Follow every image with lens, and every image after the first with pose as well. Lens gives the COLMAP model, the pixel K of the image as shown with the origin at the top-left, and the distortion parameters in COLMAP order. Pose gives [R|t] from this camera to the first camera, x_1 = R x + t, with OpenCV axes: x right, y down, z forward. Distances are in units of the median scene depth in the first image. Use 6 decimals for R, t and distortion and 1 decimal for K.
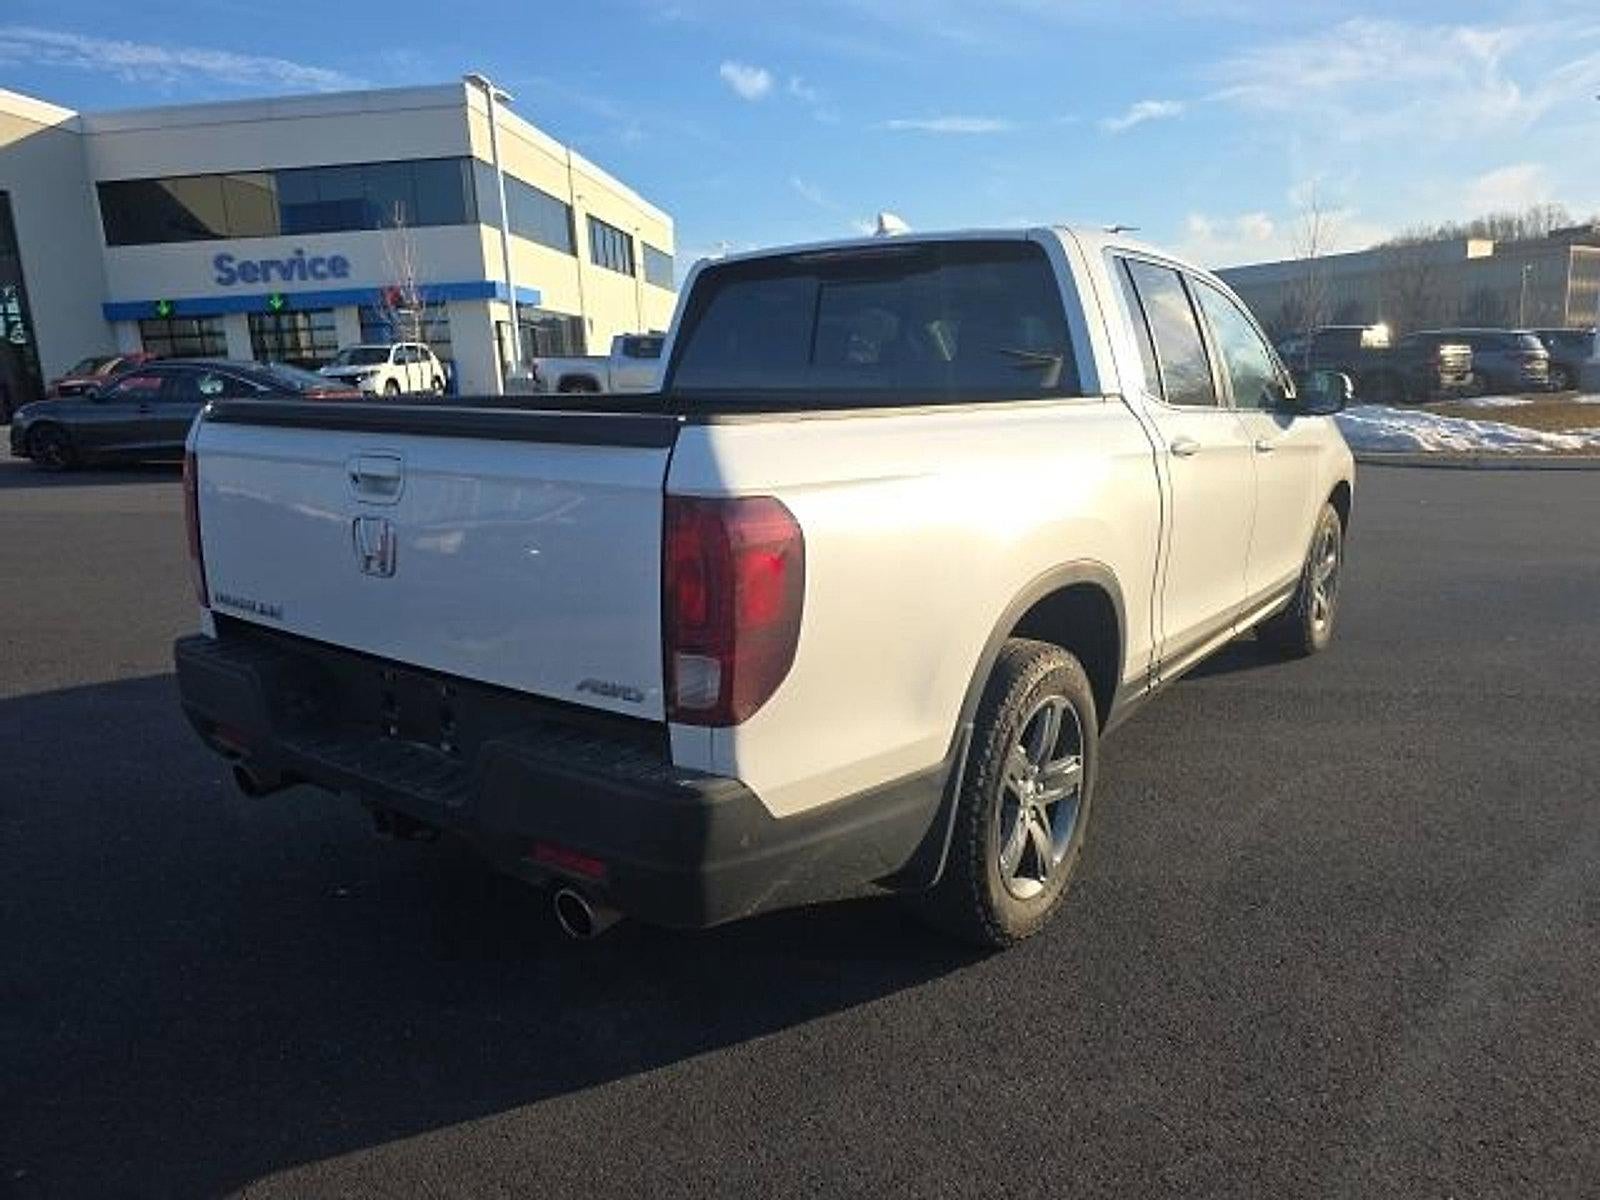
lens RADIAL K [[1073.2, 0, 787.9], [0, 1073.2, 618.4], [0, 0, 1]] dist [0.045477, -0.038428]
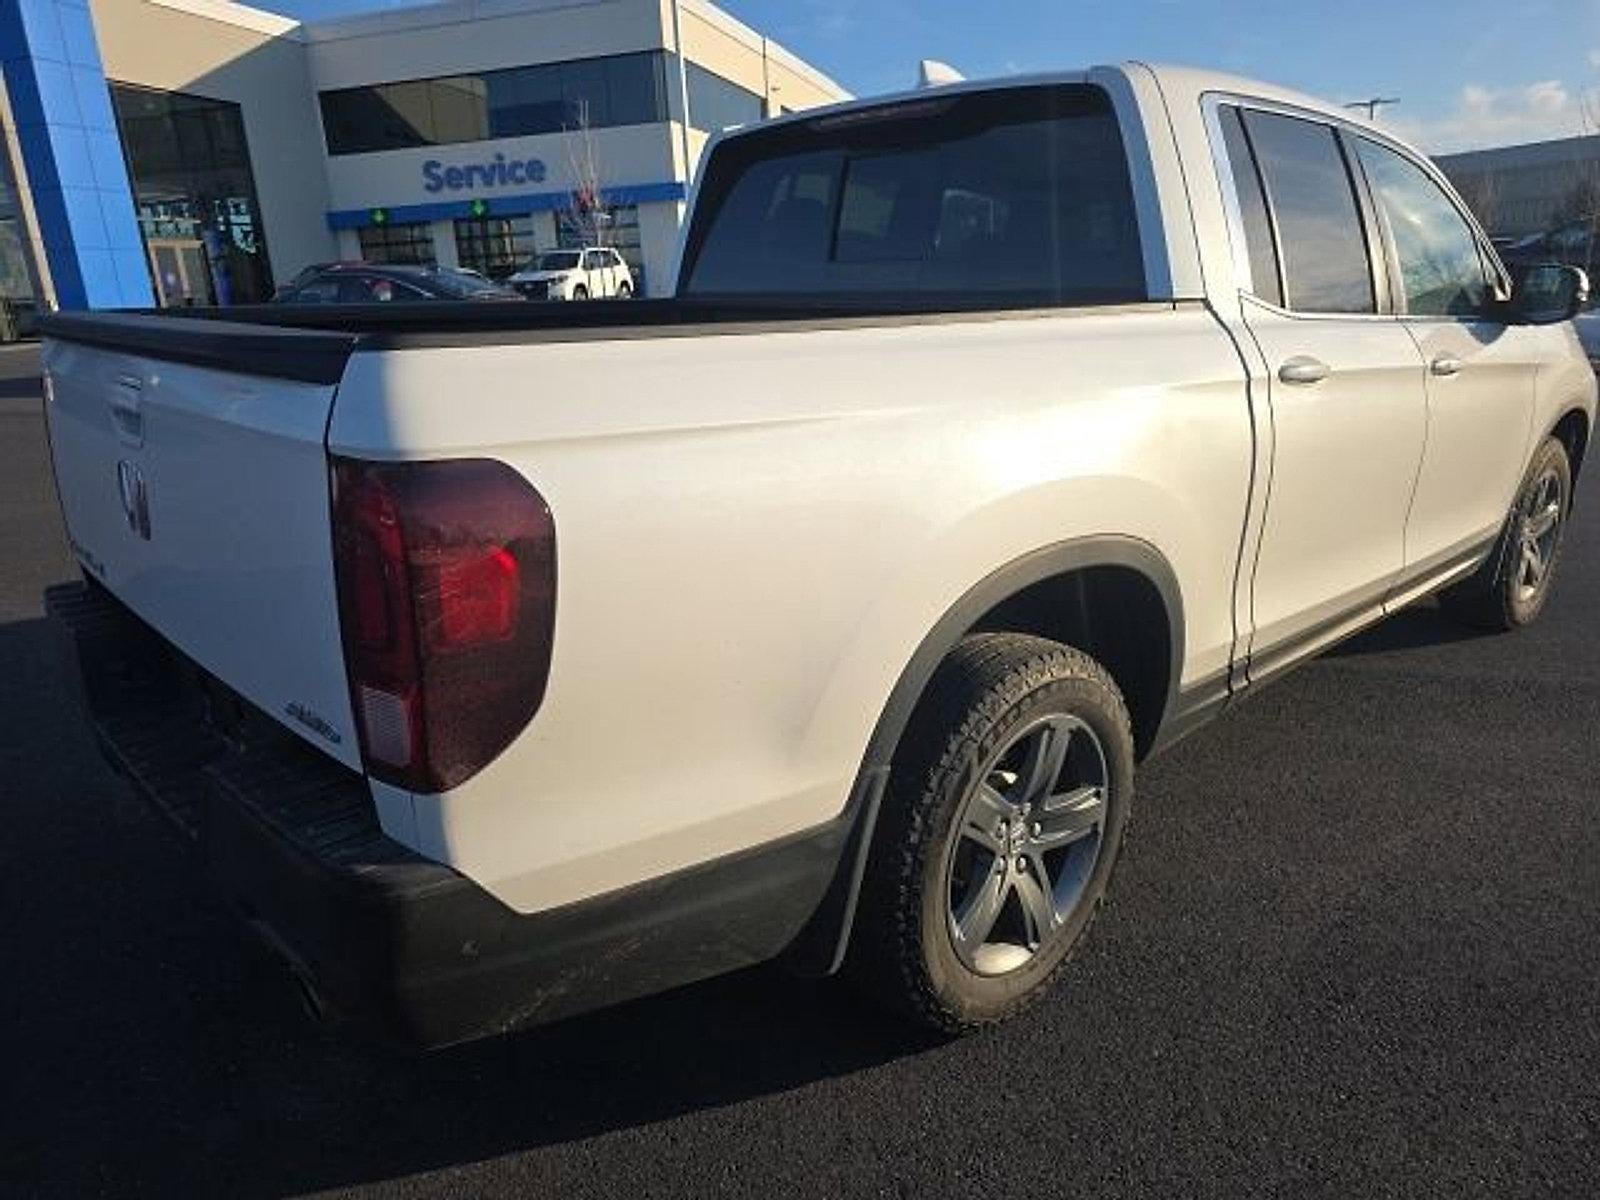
lens RADIAL K [[1062.0, 0, 799.4], [0, 1062.0, 621.6], [0, 0, 1]] dist [0.047180, -0.041553]
pose [[0.983845, 0.047769, -0.172534, 0.141466], [-0.032128, 0.995209, 0.092336, -0.038918], [0.176118, -0.085301, 0.980666, 0.179602]]
